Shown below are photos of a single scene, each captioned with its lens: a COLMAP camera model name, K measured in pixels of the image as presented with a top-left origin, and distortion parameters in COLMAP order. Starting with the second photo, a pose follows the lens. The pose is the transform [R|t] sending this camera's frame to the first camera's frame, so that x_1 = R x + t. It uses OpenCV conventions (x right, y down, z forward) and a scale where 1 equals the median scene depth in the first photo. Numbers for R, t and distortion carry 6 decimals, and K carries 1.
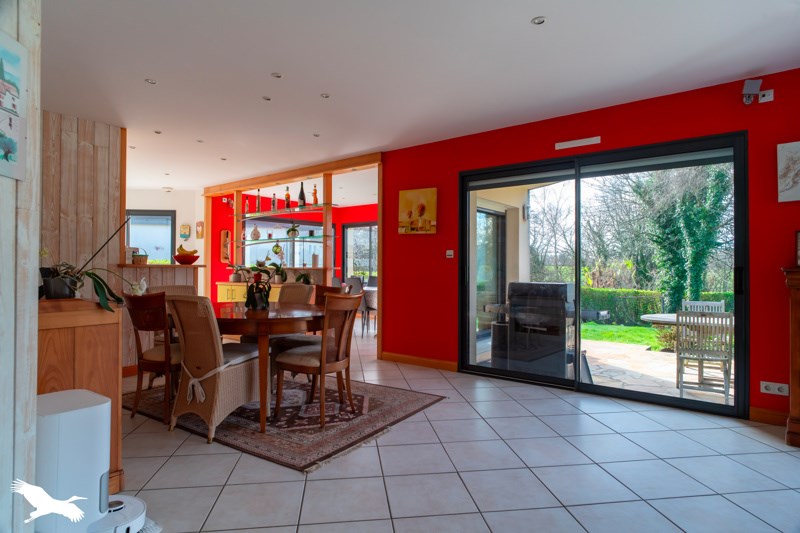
lens RADIAL K [[452.4, 0, 399.4], [0, 452.4, 267.1], [0, 0, 1]] dist [-0.006021, 0.000919]
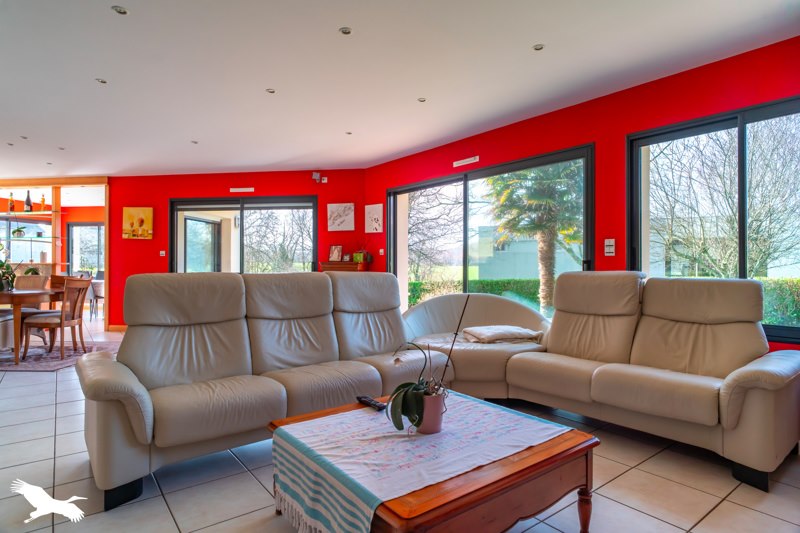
lens RADIAL K [[452.4, 0, 401.4], [0, 452.4, 262.2], [0, 0, 1]] dist [-0.006021, 0.000919]
pose [[0.865107, -0.000291, 0.501587, 0.037558], [0.002867, 0.999986, -0.004364, 0.007047], [-0.501579, 0.005214, 0.865096, -0.537941]]
